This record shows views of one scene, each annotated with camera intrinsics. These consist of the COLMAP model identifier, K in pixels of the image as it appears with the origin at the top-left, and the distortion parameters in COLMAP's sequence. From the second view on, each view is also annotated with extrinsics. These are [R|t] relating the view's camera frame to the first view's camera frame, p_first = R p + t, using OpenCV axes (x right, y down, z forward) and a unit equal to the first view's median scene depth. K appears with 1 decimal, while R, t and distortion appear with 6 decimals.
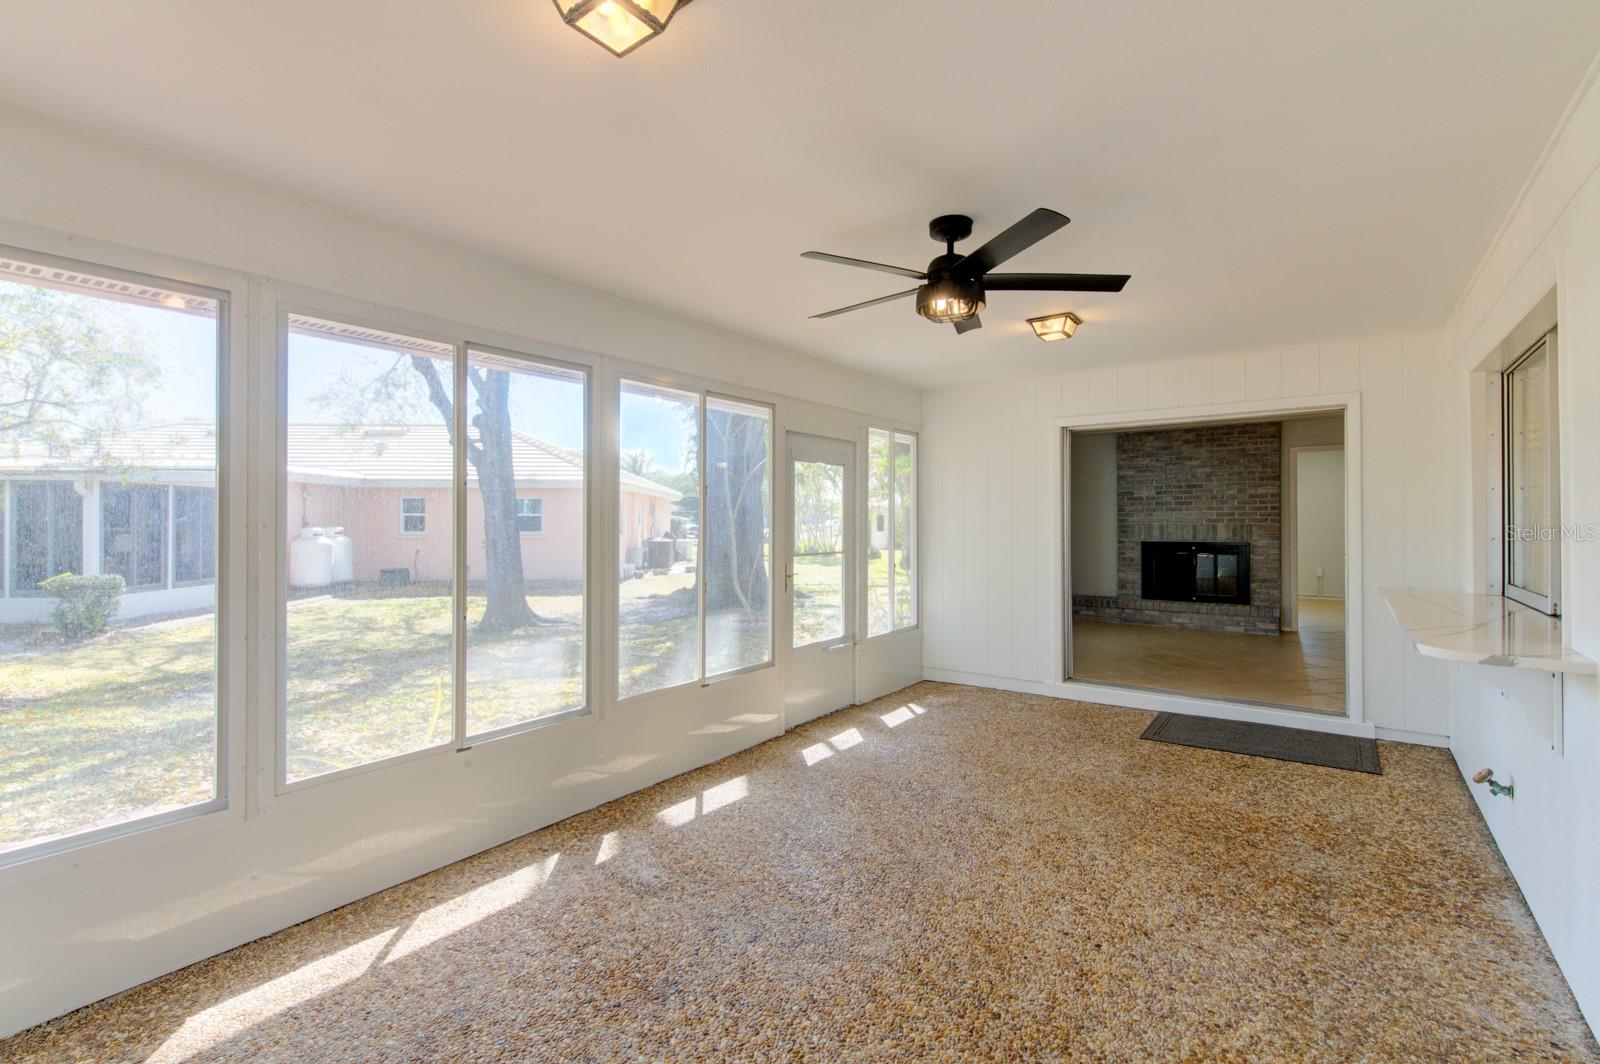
lens RADIAL K [[710.3, 0, 807.2], [0, 710.3, 516.6], [0, 0, 1]] dist [0.002985, 0.000365]
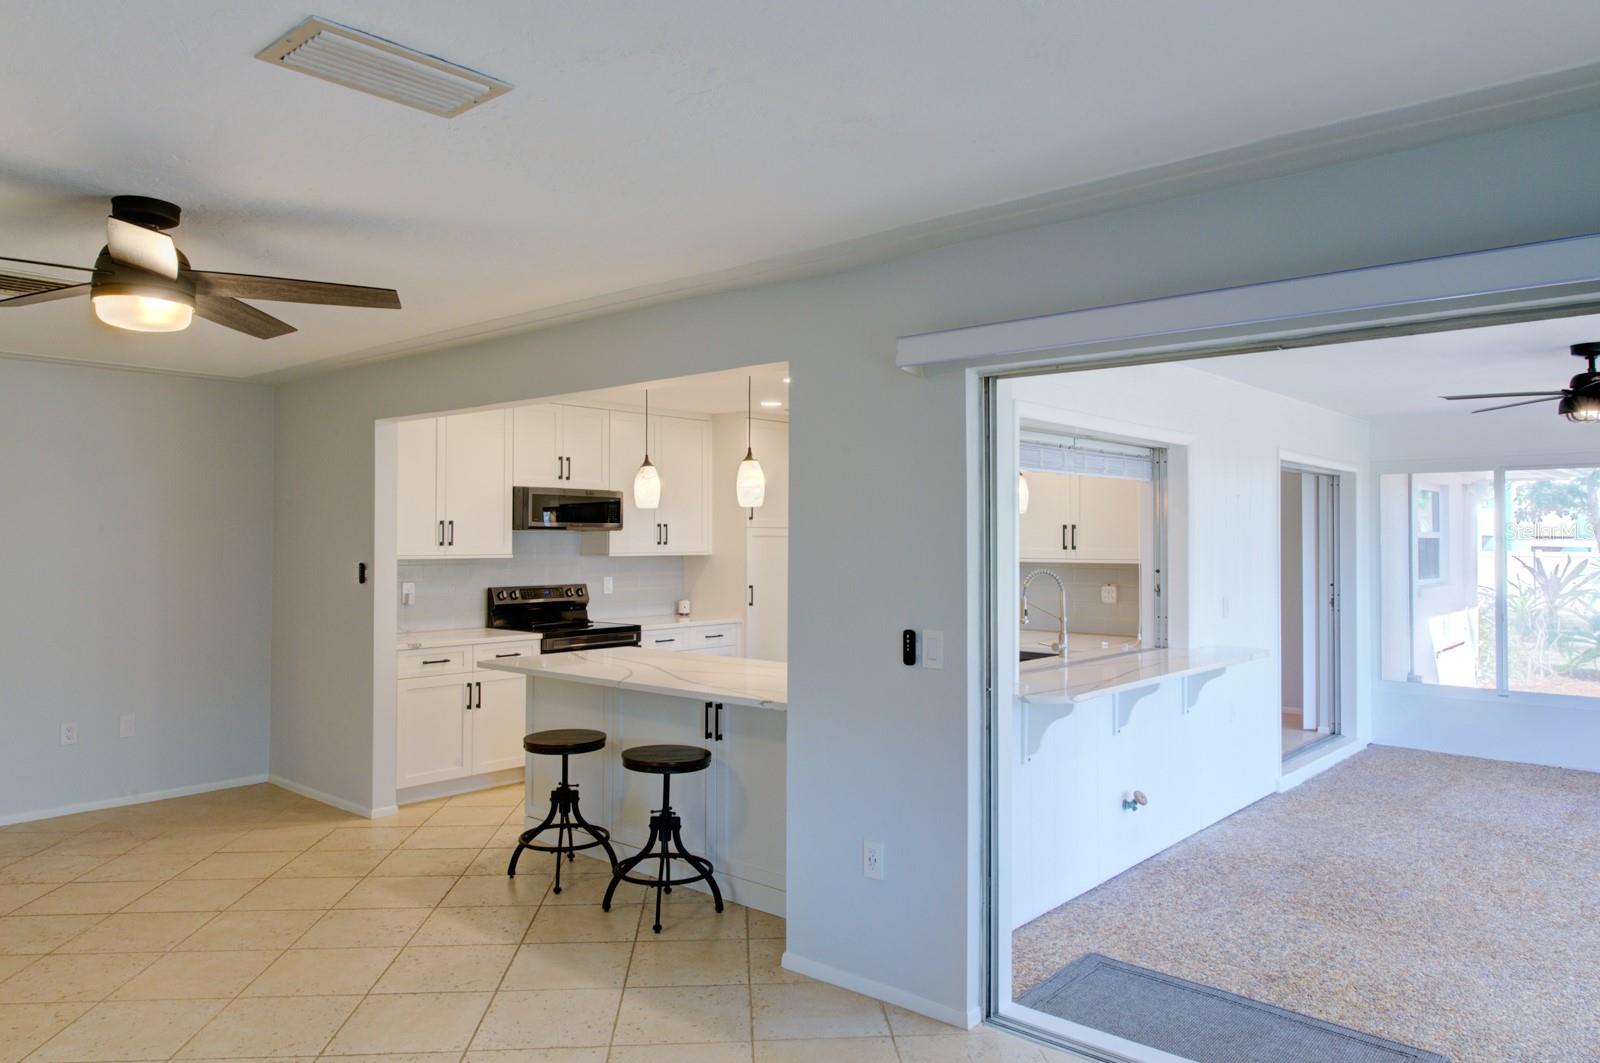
lens RADIAL K [[1120.5, 0, 800.0], [0, 1120.5, 531.5], [0, 0, 1]] dist [0.000286, -0.000670]
pose [[-0.997399, 0.002949, 0.072021, 0.461911], [0.002319, 0.999958, -0.008827, -0.022417], [-0.072044, -0.008637, -0.997364, 0.975487]]
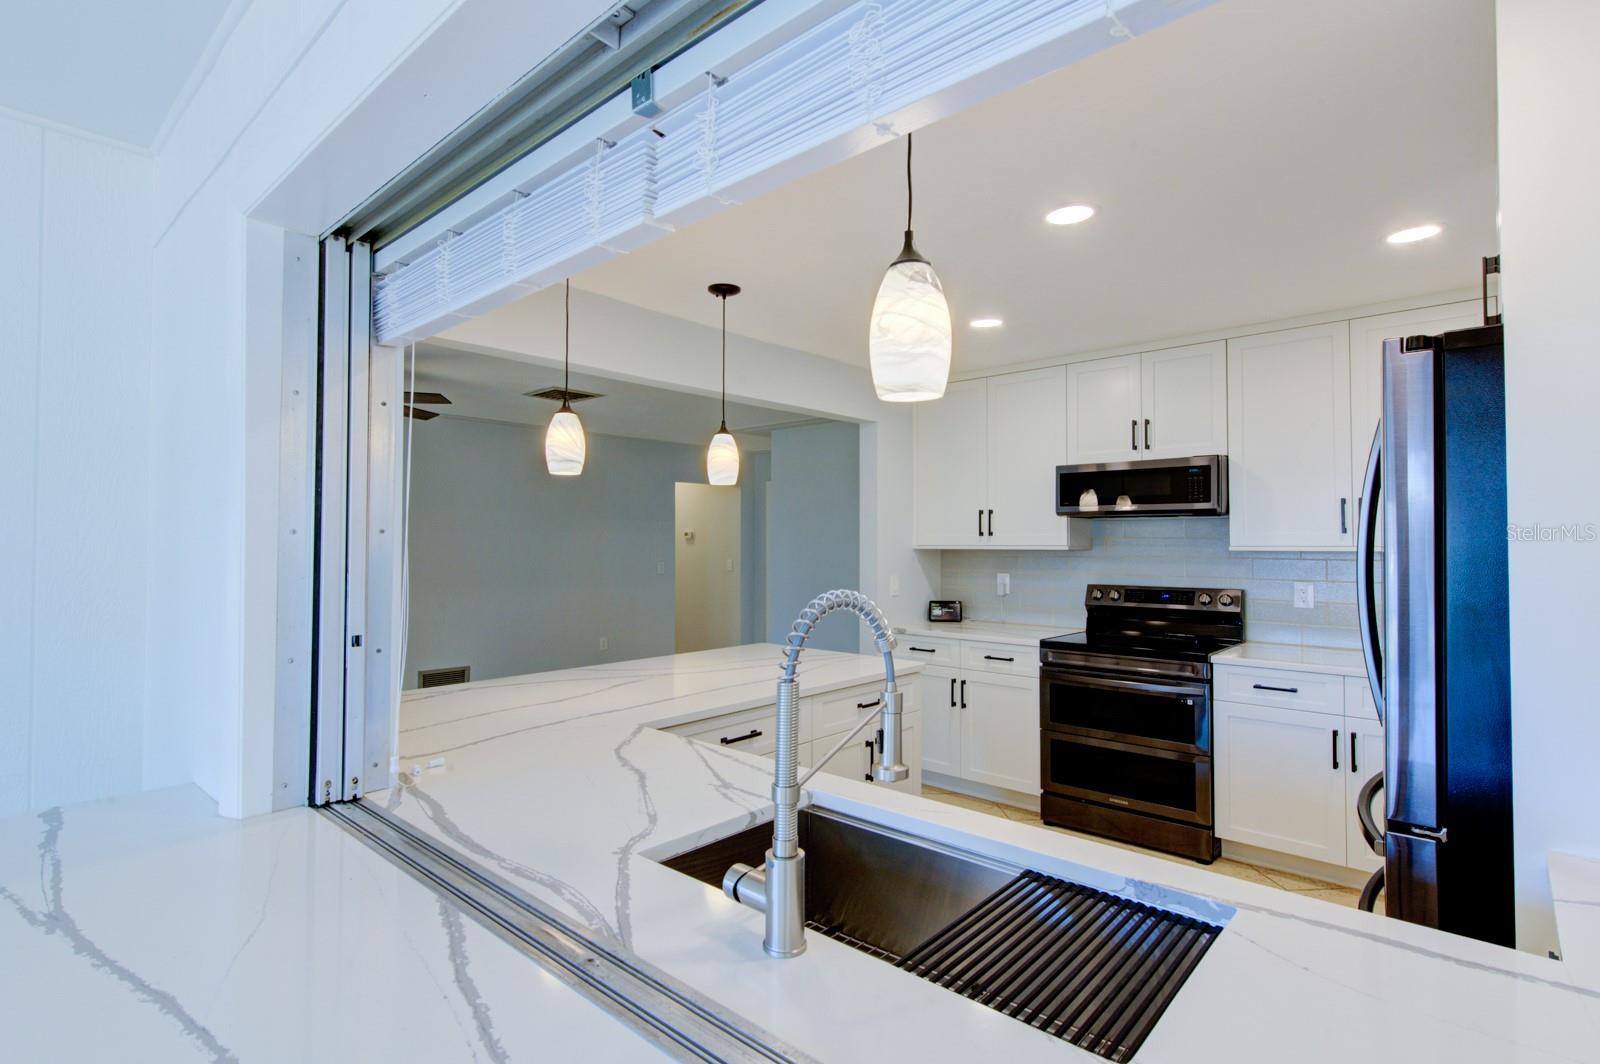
lens RADIAL K [[745.9, 0, 781.9], [0, 745.9, 522.1], [0, 0, 1]] dist [-0.001388, -0.000103]
pose [[0.130063, 0.031623, 0.991001, 0.245888], [-0.005373, 0.999499, -0.031189, -0.012693], [-0.991491, -0.001268, 0.130168, 0.282008]]
